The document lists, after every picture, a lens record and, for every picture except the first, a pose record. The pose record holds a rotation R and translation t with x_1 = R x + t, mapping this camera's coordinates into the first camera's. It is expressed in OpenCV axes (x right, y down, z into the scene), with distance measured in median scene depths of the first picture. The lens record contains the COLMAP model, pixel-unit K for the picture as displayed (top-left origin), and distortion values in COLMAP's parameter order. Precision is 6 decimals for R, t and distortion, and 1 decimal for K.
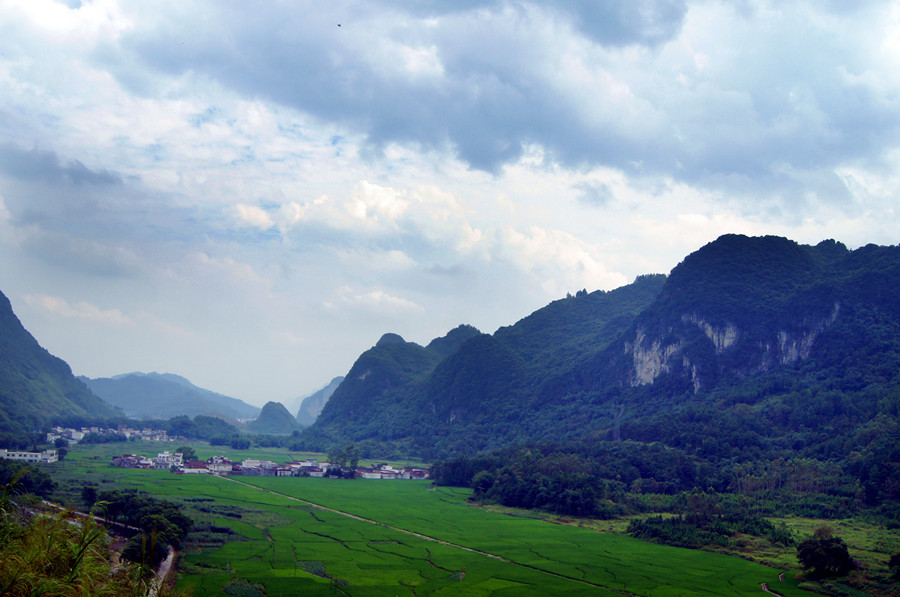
lens RADIAL K [[878.1, 0, 449.6], [0, 878.1, 300.0], [0, 0, 1]] dist [-0.059416, 0.000000]
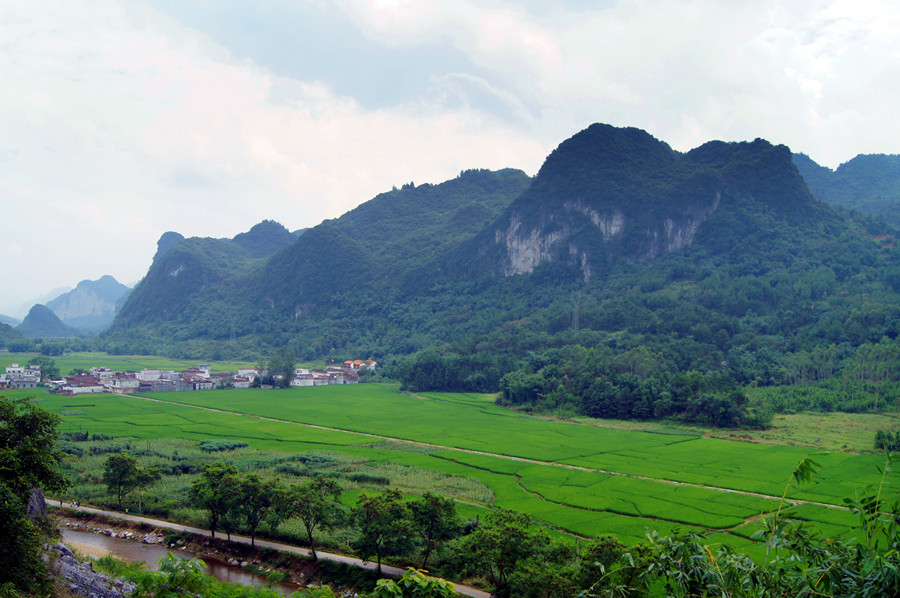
lens RADIAL K [[791.6, 0, 449.9], [0, 791.6, 301.2], [0, 0, 1]] dist [-0.074142, -0.003881]
pose [[0.950415, -0.019844, 0.310350, -0.131441], [-0.016597, 0.993303, 0.114341, 0.028325], [-0.310540, -0.113822, 0.943721, 0.196292]]
